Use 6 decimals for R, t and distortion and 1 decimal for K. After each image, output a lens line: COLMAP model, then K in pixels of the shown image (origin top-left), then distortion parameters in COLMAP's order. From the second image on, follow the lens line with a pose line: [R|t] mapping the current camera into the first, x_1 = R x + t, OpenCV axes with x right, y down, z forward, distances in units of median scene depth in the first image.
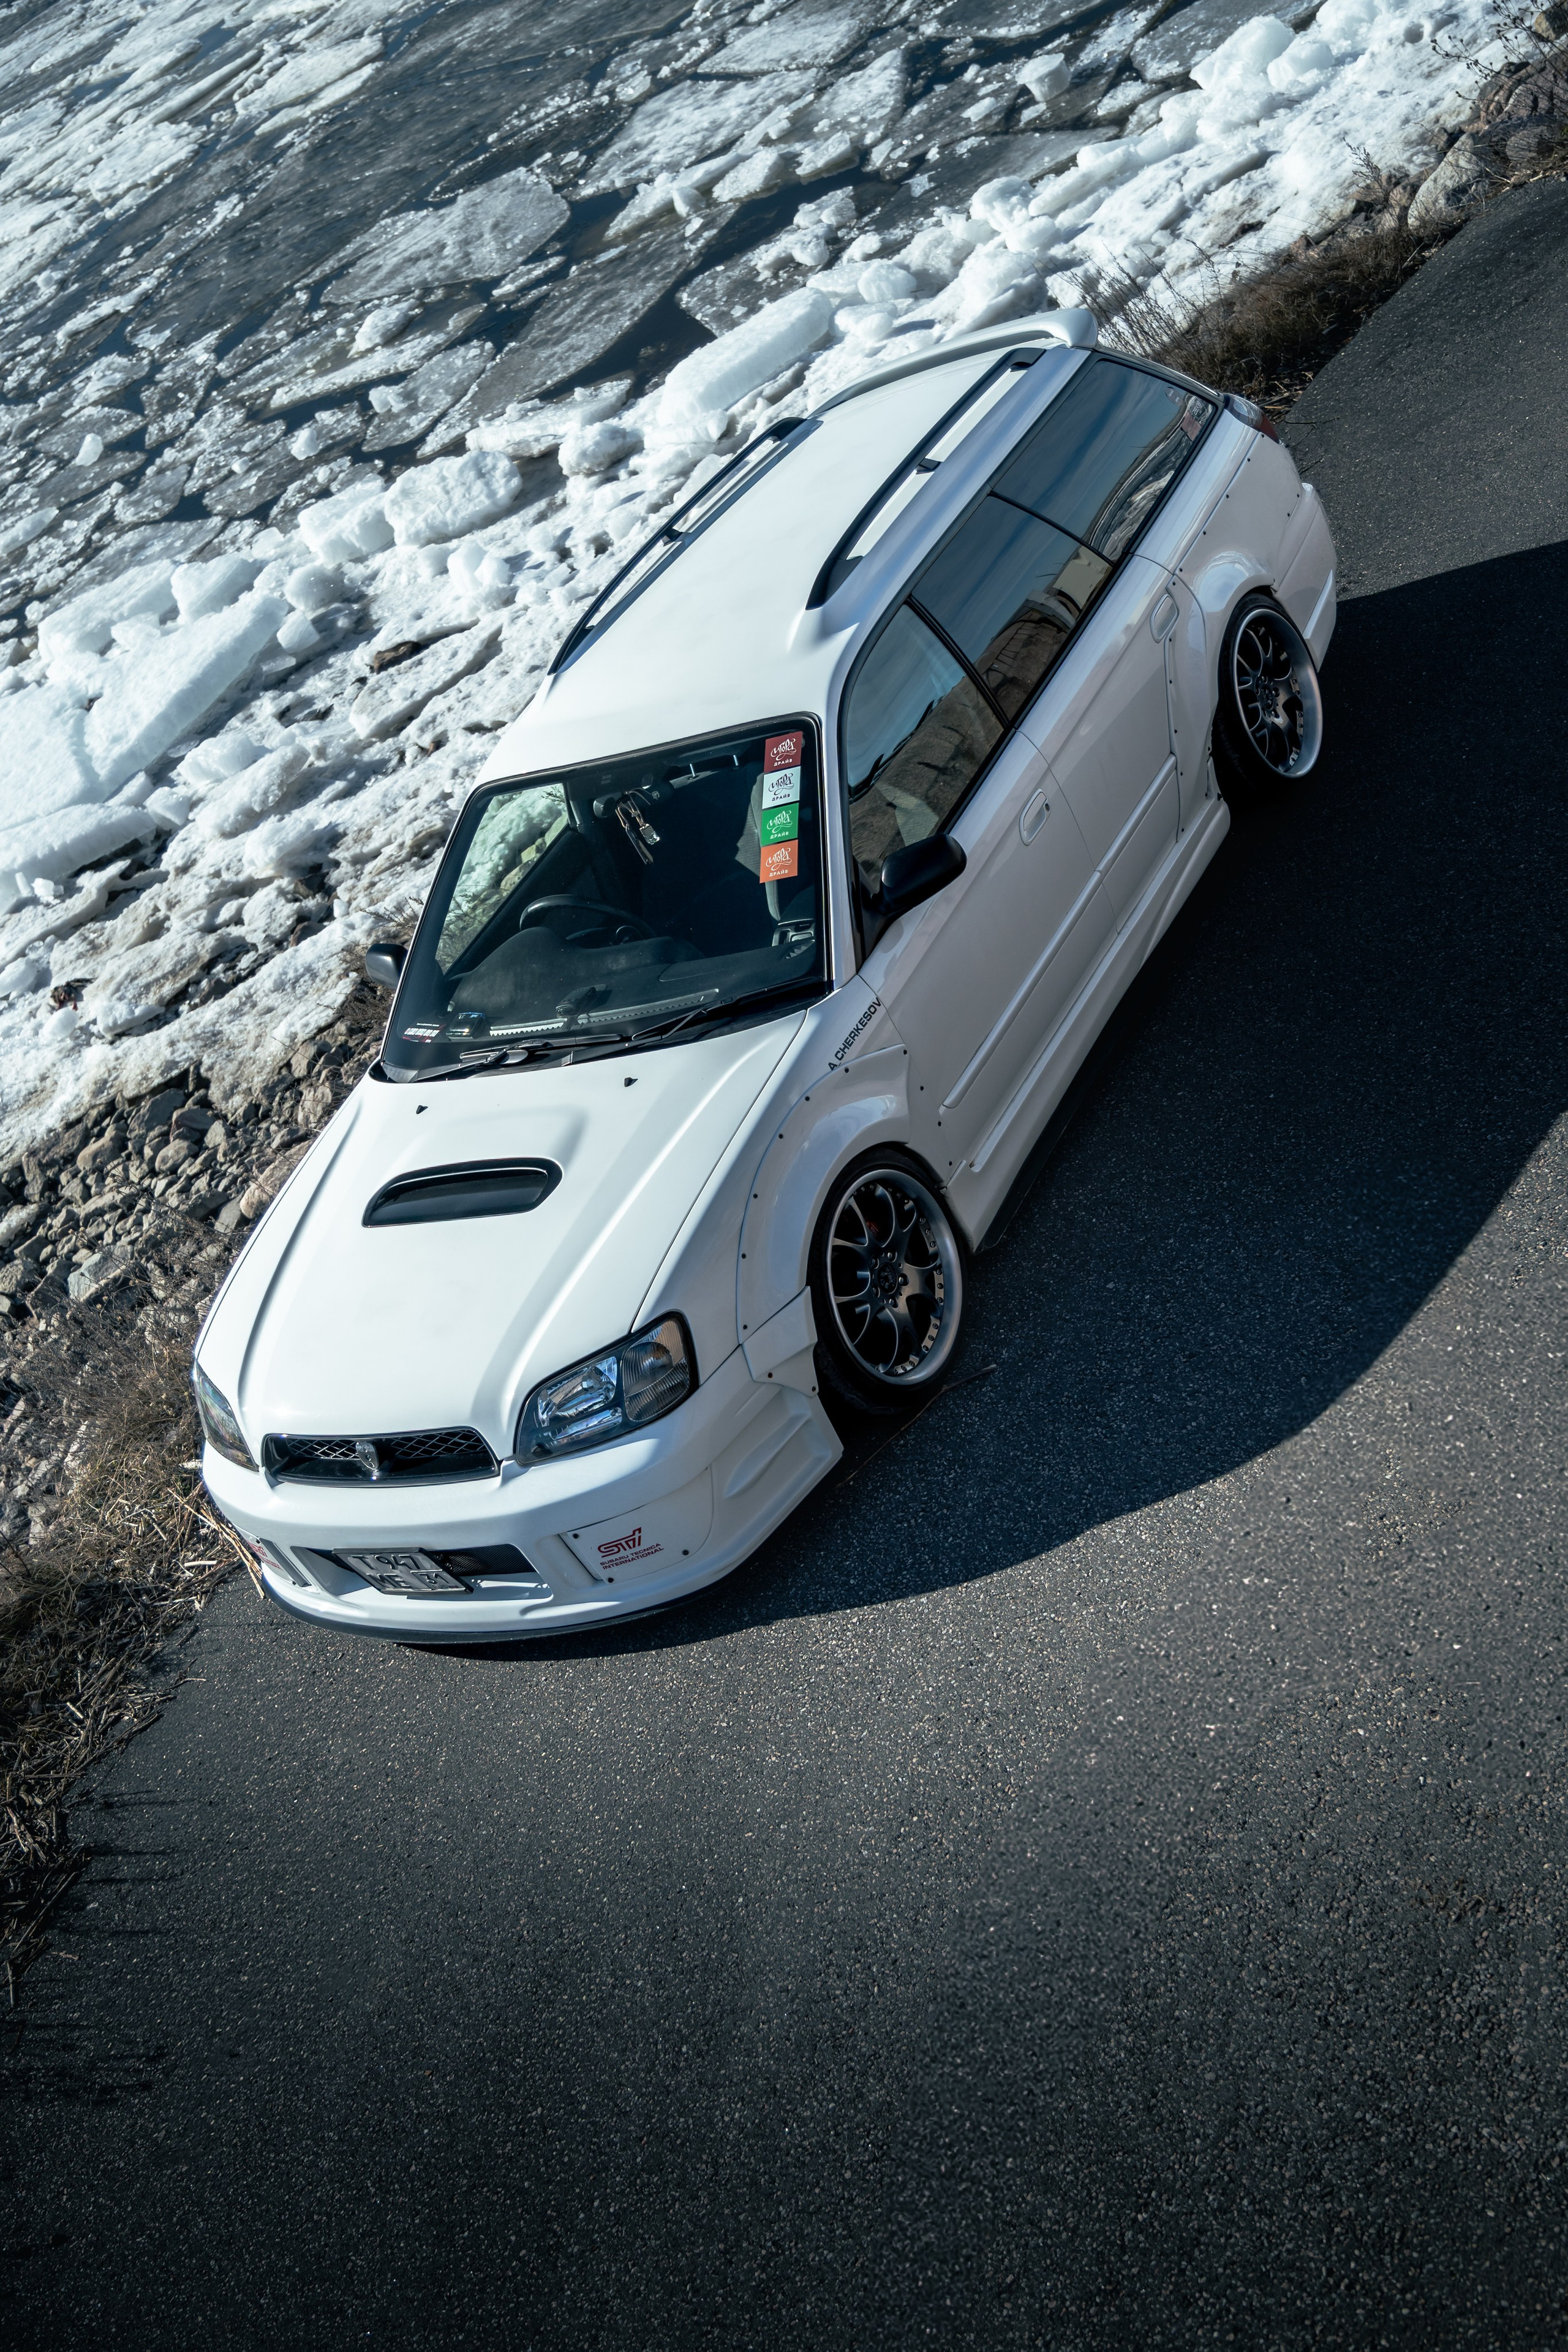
lens RADIAL K [[2890.9, 0, 784.0], [0, 2890.9, 1176.0], [0, 0, 1]] dist [0.001018, 0.020317]
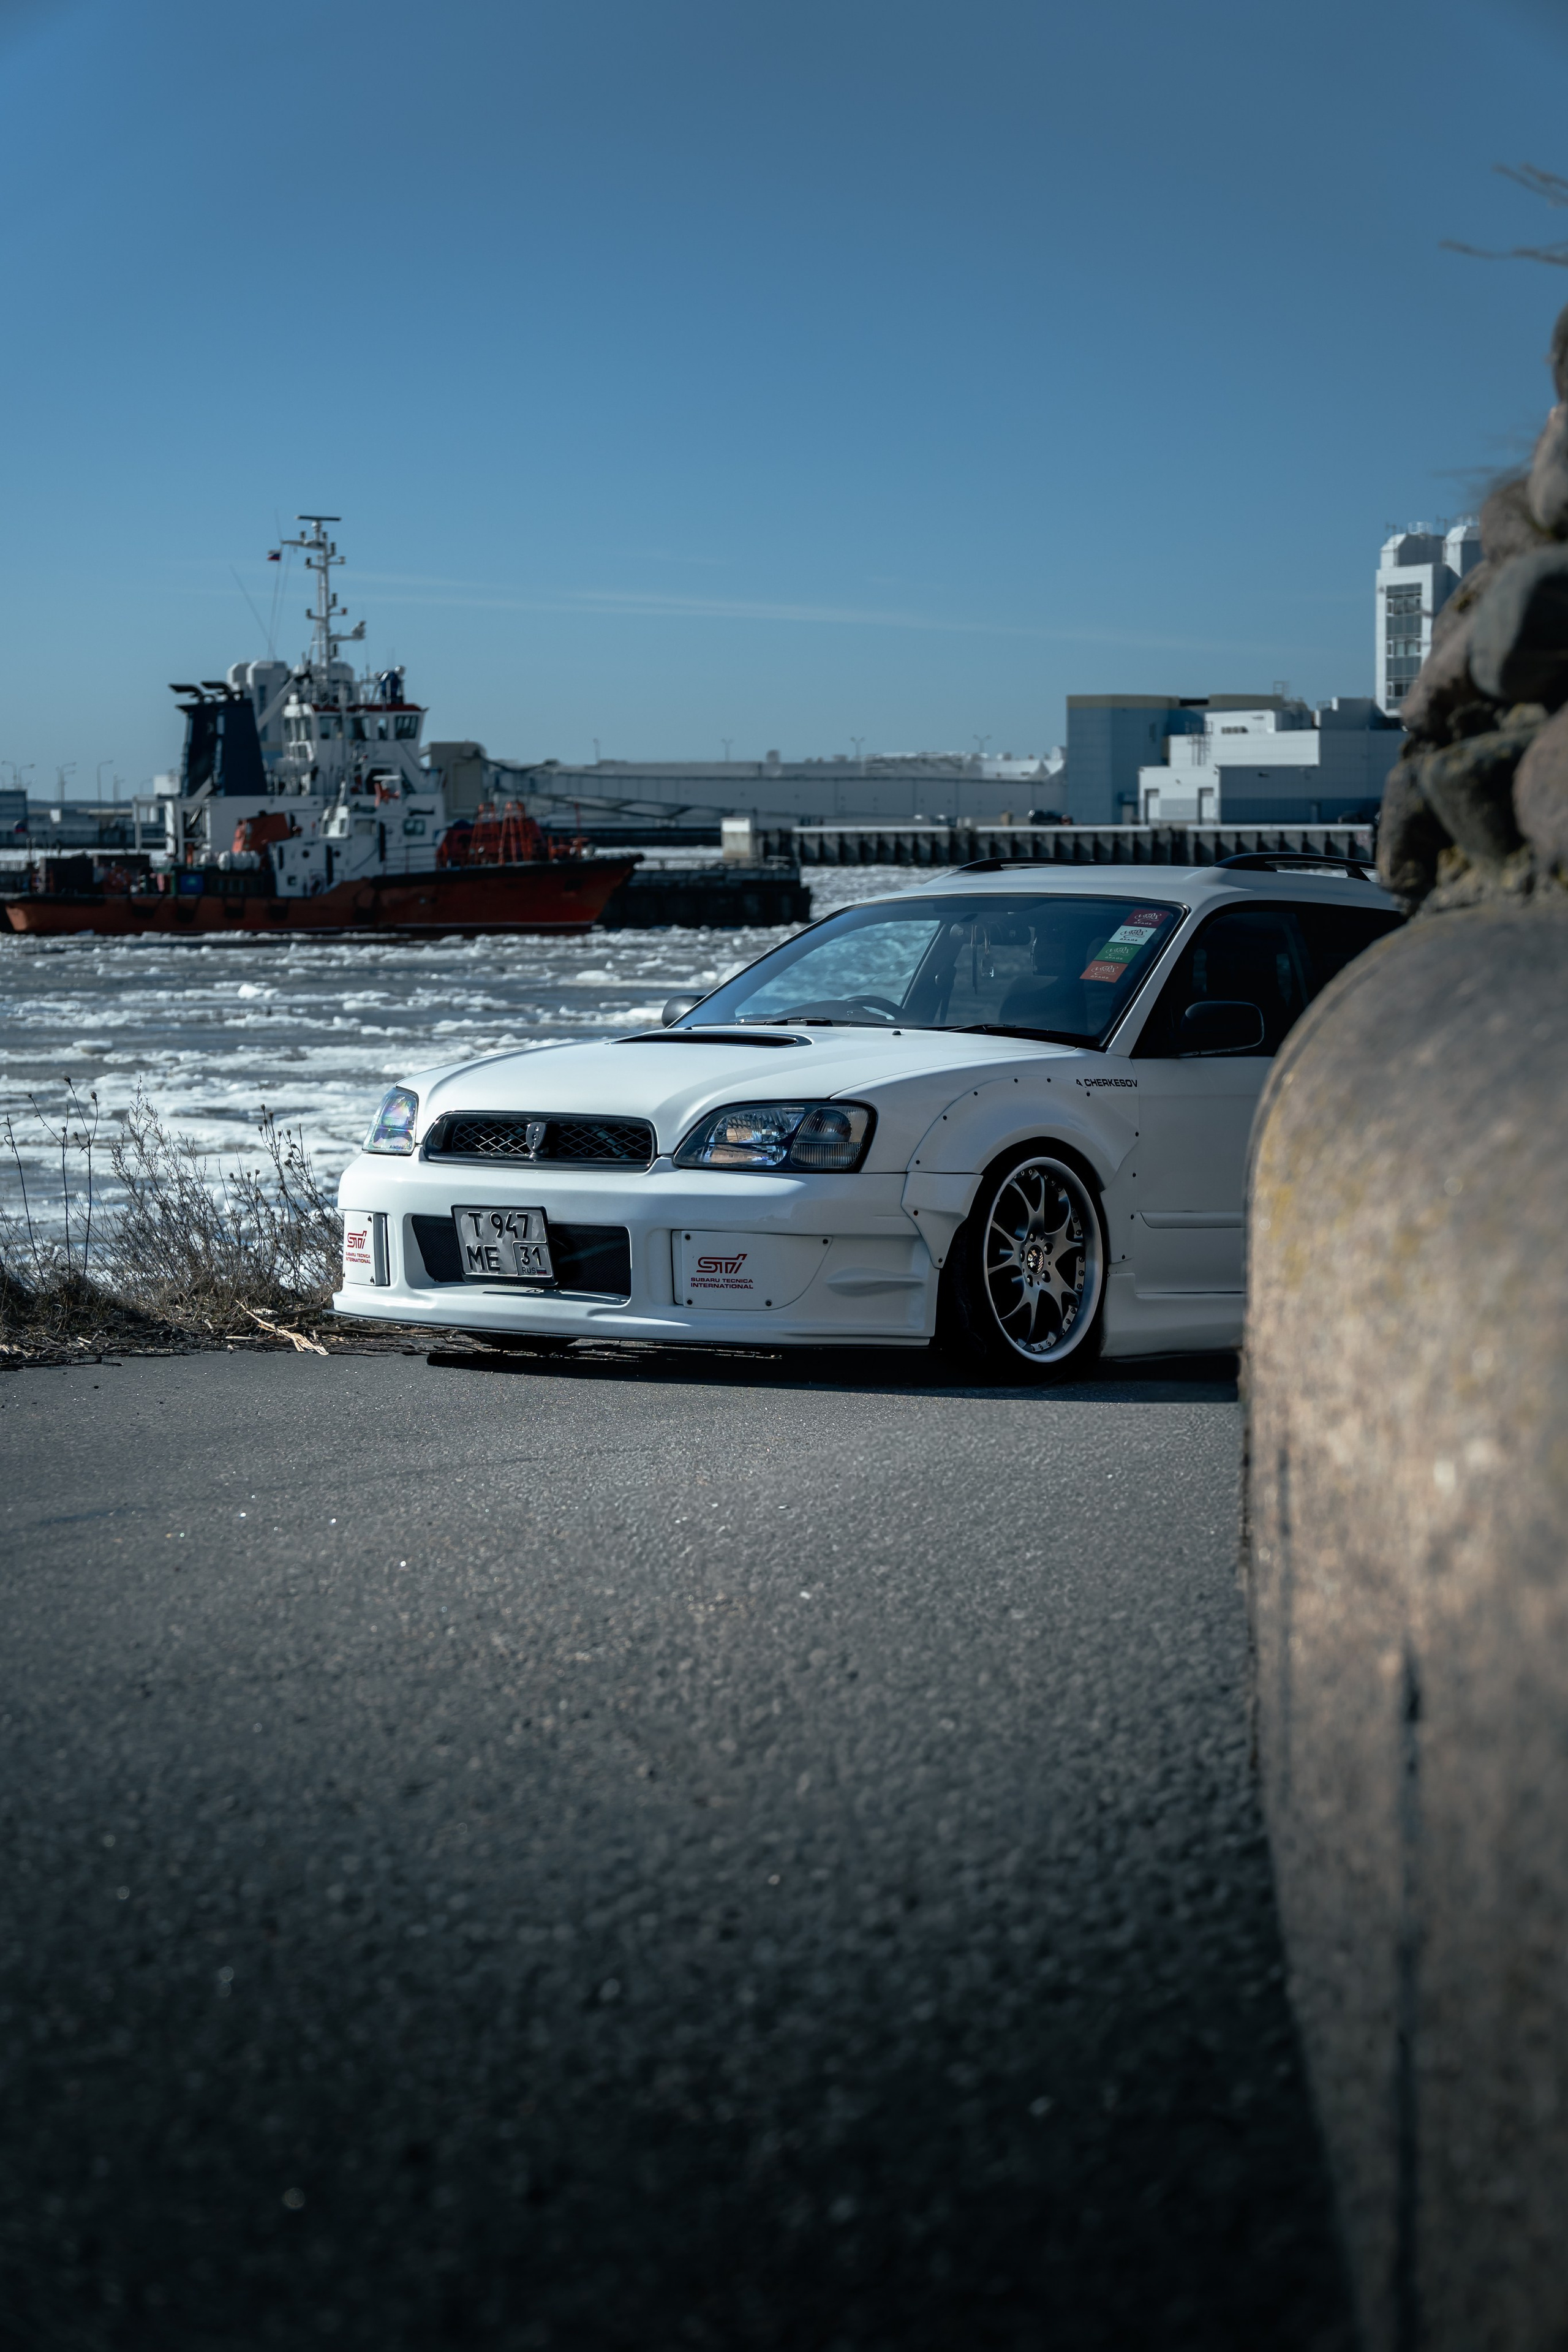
lens RADIAL K [[4169.3, 0, 784.0], [0, 4169.3, 1176.0], [0, 0, 1]] dist [0.018553, 0.044083]
pose [[0.870203, 0.477663, -0.120770, 0.049039], [-0.476947, 0.755214, -0.449637, 0.288426], [-0.123567, 0.448876, 0.885009, -0.134001]]
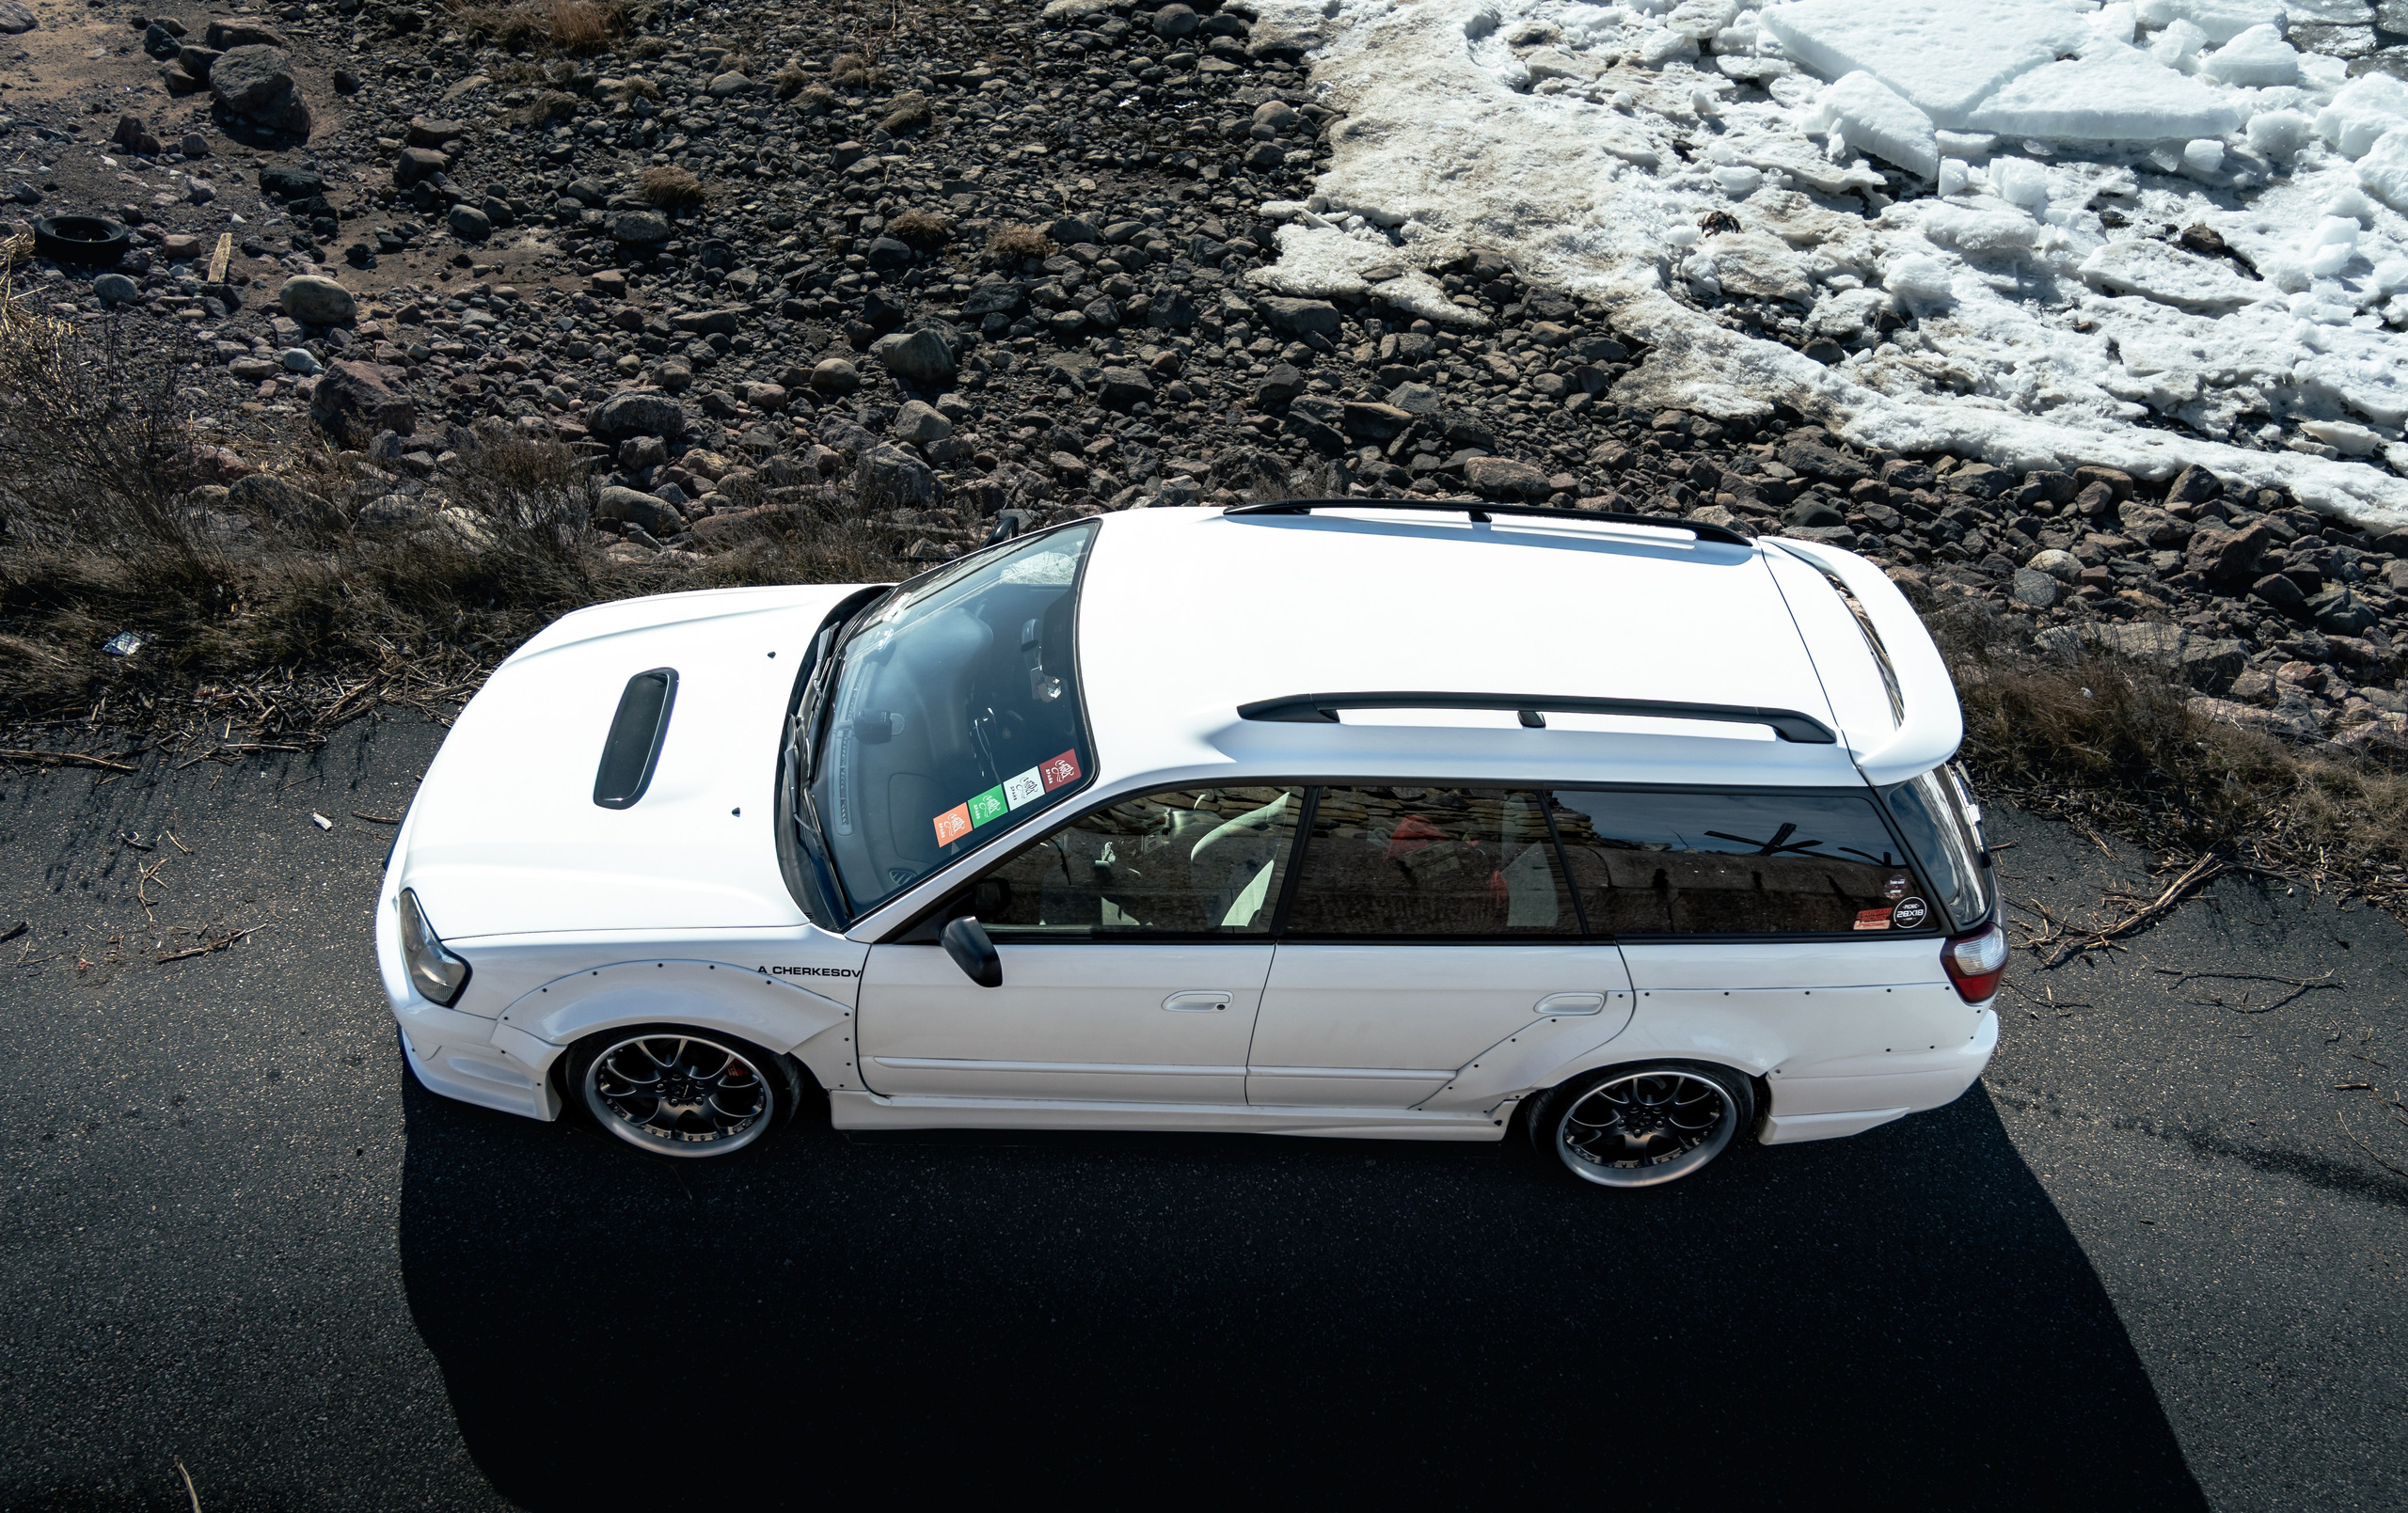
lens RADIAL K [[1796.1, 0, 1160.3], [0, 1796.1, 805.4], [0, 0, 1]] dist [-0.005240, 0.007209]
pose [[0.417293, 0.870864, -0.259737, 0.079742], [-0.670689, 0.487982, 0.558614, -0.216952], [0.613224, -0.058903, 0.787710, 0.212365]]
